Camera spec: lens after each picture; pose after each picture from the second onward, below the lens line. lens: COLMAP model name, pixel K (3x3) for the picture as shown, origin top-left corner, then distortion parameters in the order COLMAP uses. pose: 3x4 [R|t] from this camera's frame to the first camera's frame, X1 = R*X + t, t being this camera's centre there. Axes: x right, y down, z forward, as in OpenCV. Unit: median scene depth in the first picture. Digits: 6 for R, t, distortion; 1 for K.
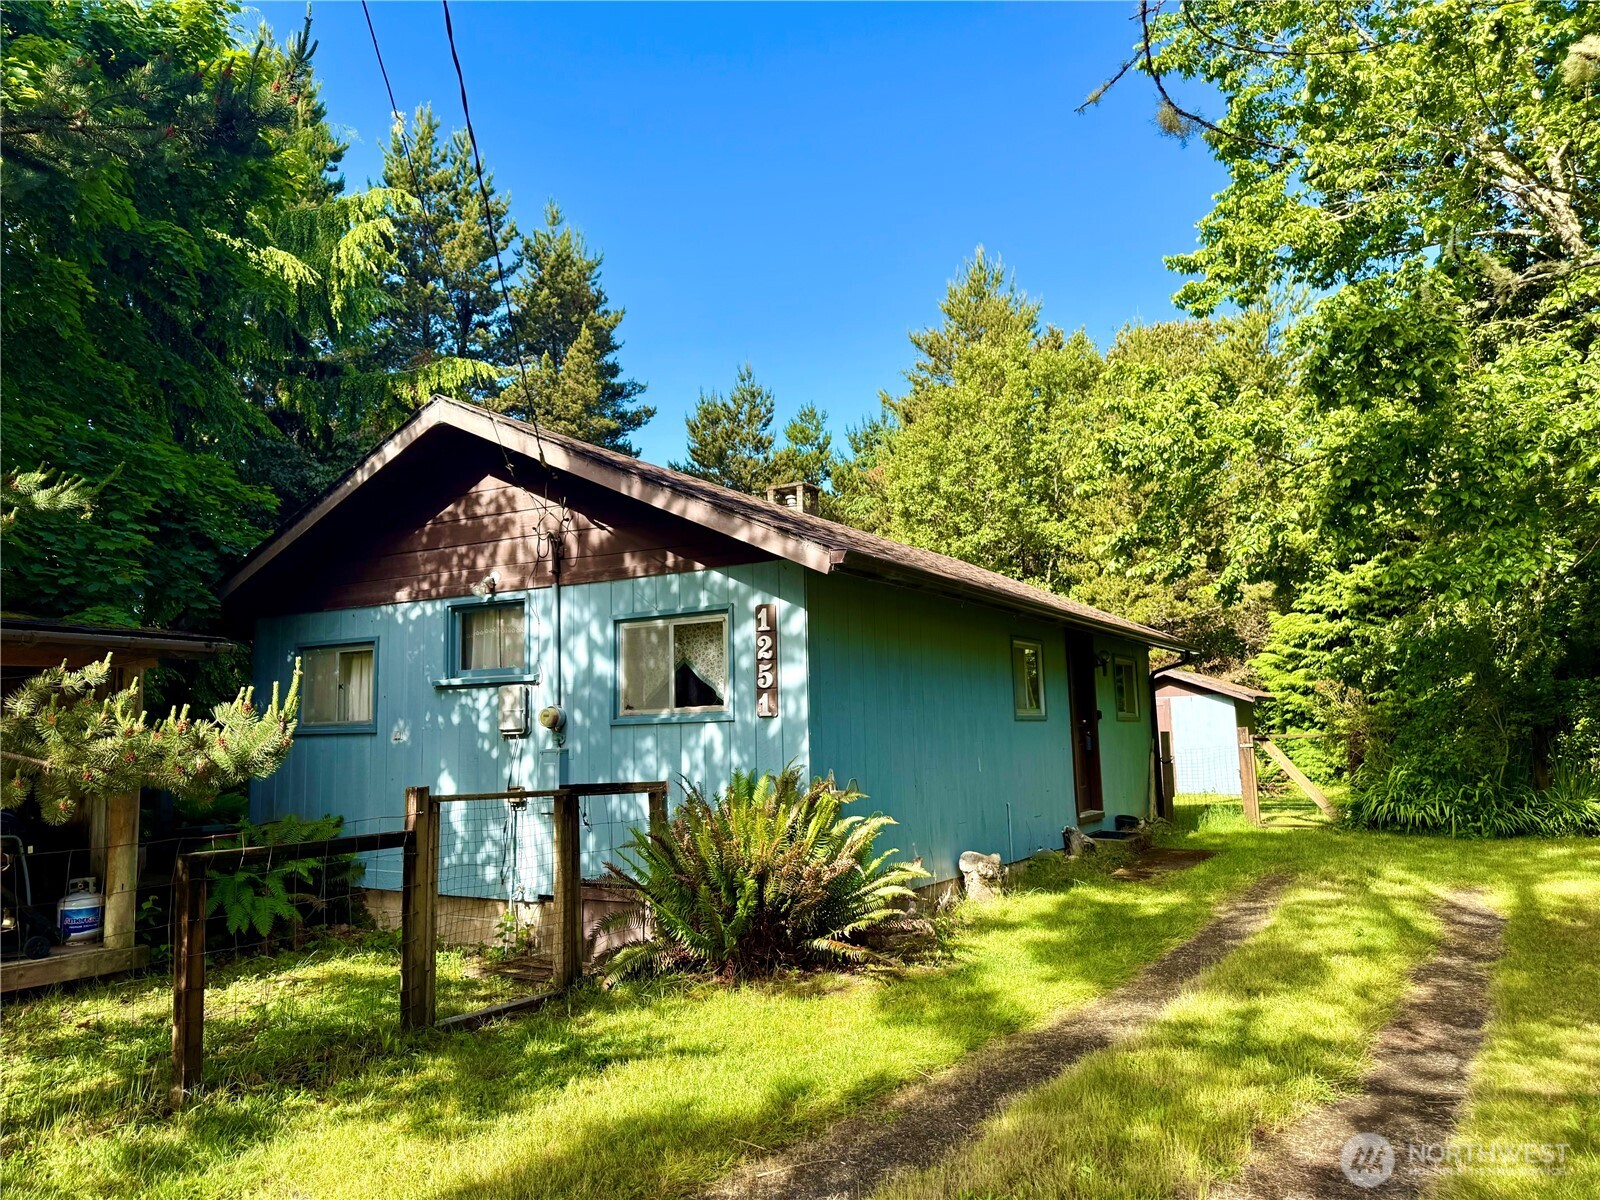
lens RADIAL K [[1130.7, 0, 800.0], [0, 1130.7, 600.0], [0, 0, 1]] dist [0.063410, -0.059572]
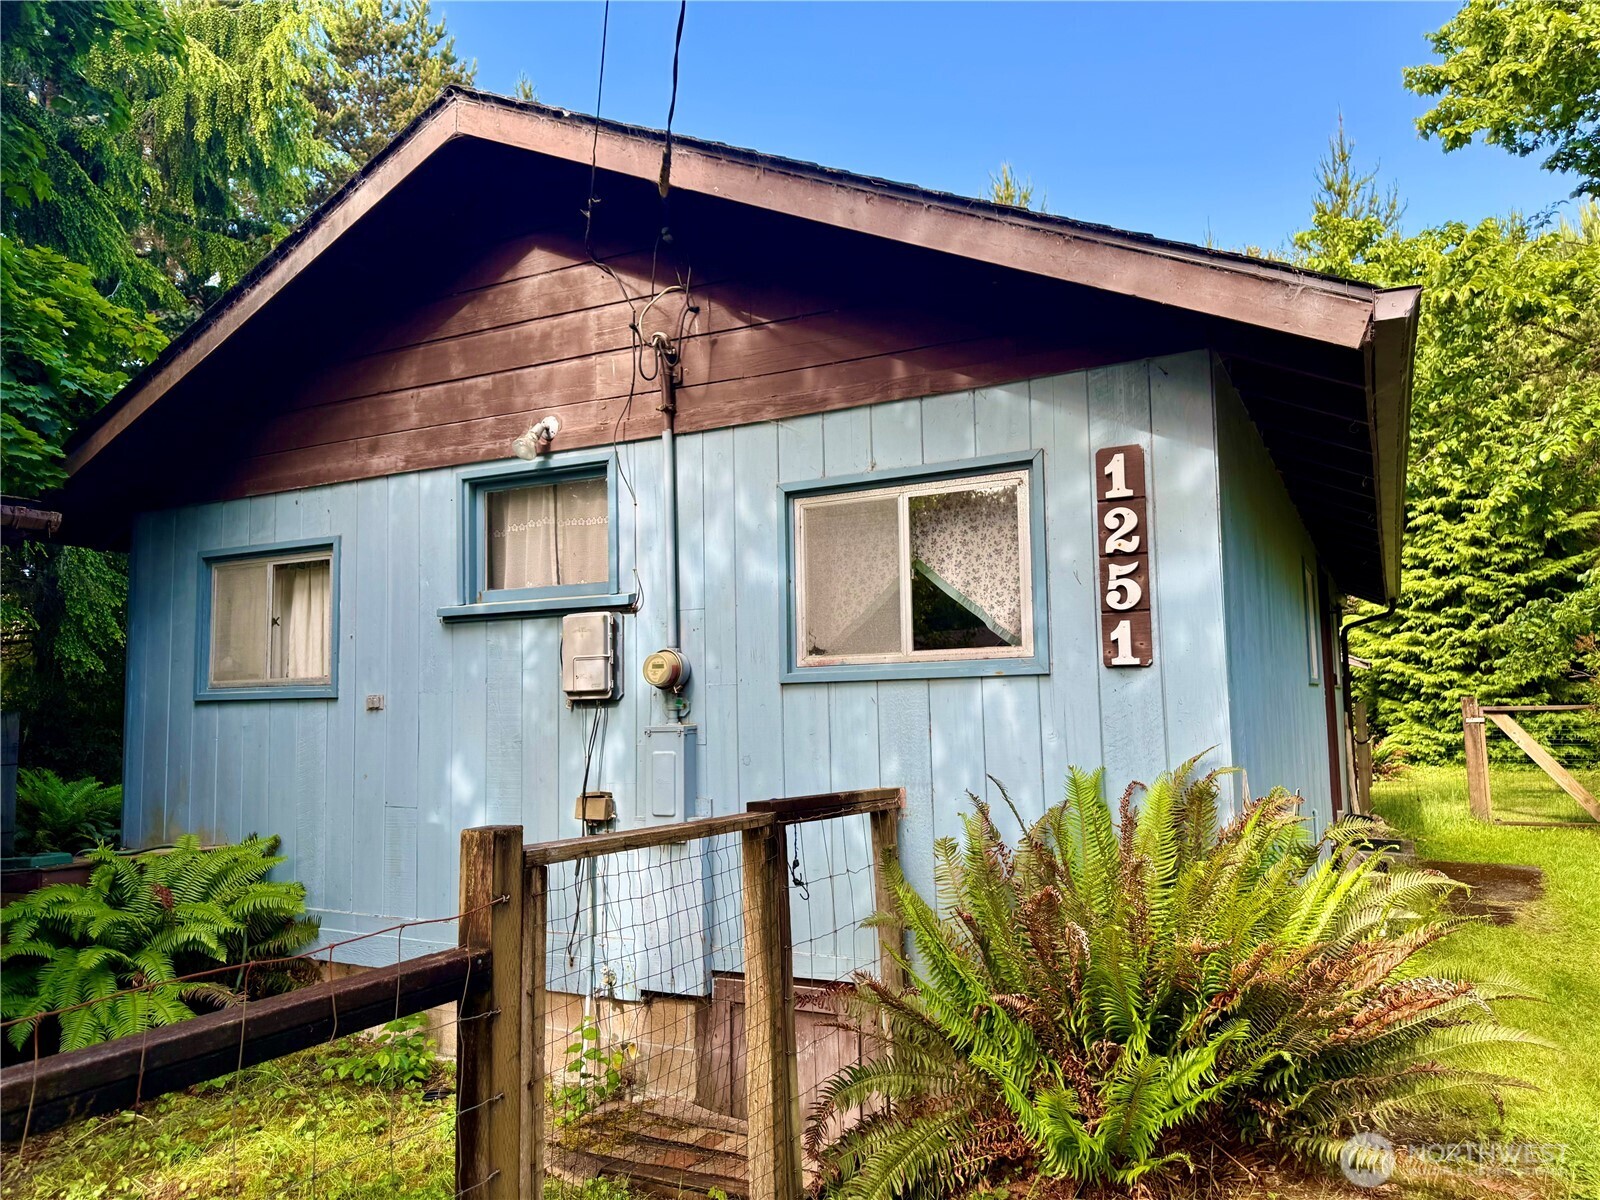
lens RADIAL K [[1130.7, 0, 800.0], [0, 1130.7, 600.0], [0, 0, 1]] dist [0.063410, -0.059572]
pose [[0.998686, 0.006544, 0.050831, -0.171540], [-0.007684, 0.999723, 0.022263, 0.053594], [-0.050671, -0.022624, 0.998459, 0.421438]]
